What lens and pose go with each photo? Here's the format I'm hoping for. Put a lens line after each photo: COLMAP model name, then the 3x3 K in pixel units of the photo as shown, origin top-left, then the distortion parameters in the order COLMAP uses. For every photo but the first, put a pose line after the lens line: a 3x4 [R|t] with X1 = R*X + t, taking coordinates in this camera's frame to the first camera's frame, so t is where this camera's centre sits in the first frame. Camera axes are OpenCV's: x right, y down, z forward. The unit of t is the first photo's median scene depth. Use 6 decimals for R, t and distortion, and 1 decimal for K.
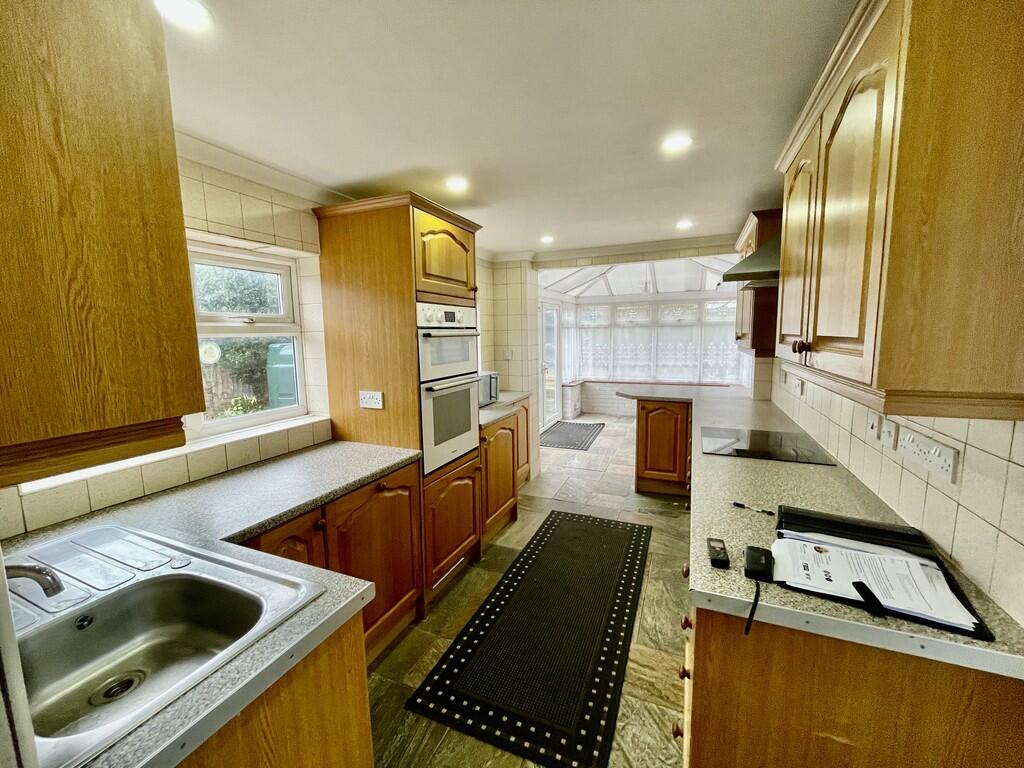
lens RADIAL K [[406.9, 0, 512.0], [0, 406.9, 384.0], [0, 0, 1]] dist [0.000274, 0.000003]
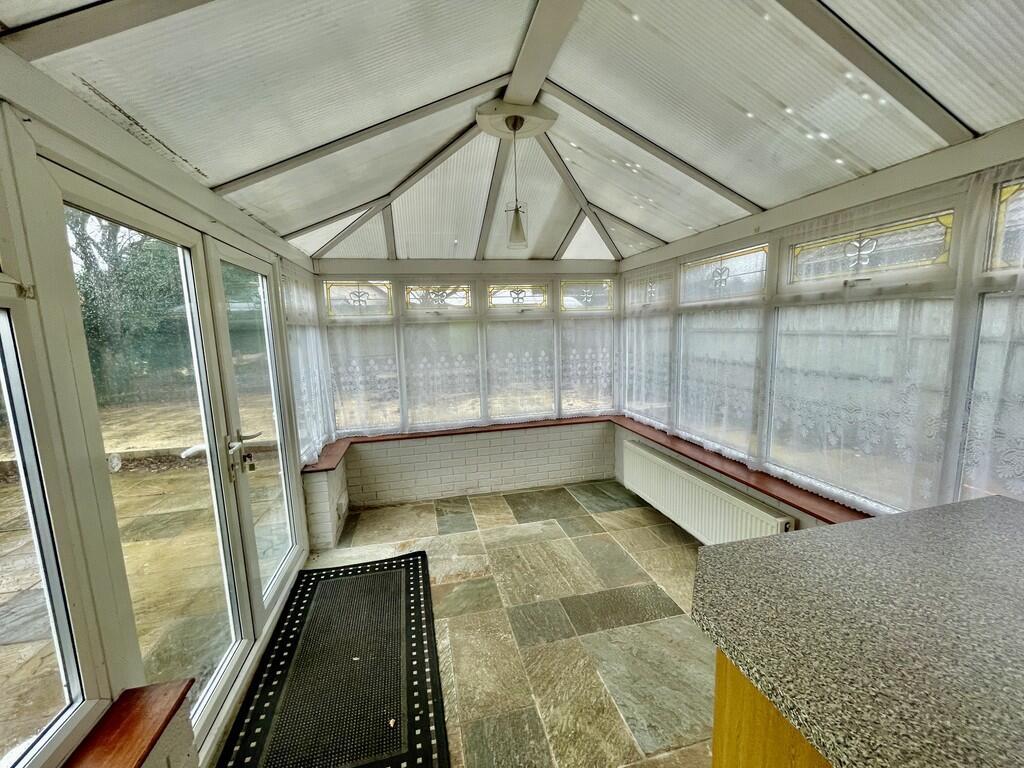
lens RADIAL K [[401.5, 0, 512.0], [0, 401.5, 384.0], [0, 0, 1]] dist [-0.000254, -0.000006]
pose [[0.812997, -0.090644, 0.575169, 0.070488], [0.088818, 0.995554, 0.031352, -0.072377], [-0.575454, 0.025596, 0.817434, 0.532005]]
